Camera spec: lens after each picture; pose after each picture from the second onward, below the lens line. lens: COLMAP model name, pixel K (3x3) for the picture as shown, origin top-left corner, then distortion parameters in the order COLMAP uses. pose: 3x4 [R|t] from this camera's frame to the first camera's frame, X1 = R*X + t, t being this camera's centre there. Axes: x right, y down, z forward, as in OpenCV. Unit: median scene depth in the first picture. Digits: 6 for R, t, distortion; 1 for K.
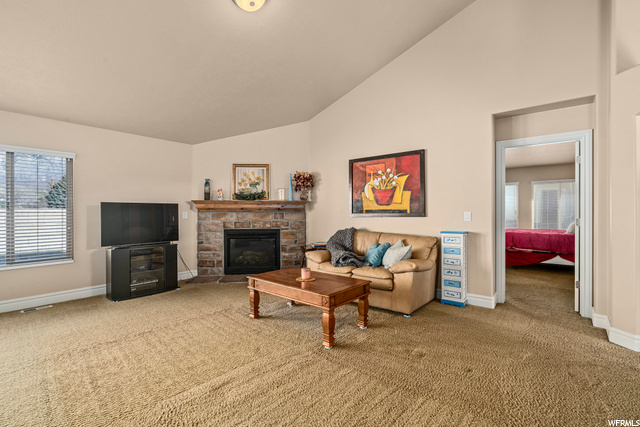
lens RADIAL K [[291.4, 0, 318.8], [0, 291.4, 217.3], [0, 0, 1]] dist [-0.002425, -0.000169]
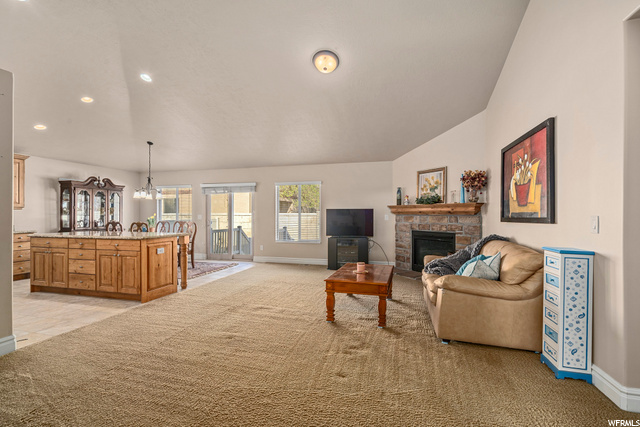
lens RADIAL K [[291.4, 0, 318.8], [0, 291.4, 217.3], [0, 0, 1]] dist [-0.002425, -0.000169]
pose [[0.398675, 0.009095, -0.917047, 0.574679], [-0.017088, 0.999851, 0.002487, -0.006273], [0.916933, 0.014678, 0.398771, 0.215216]]
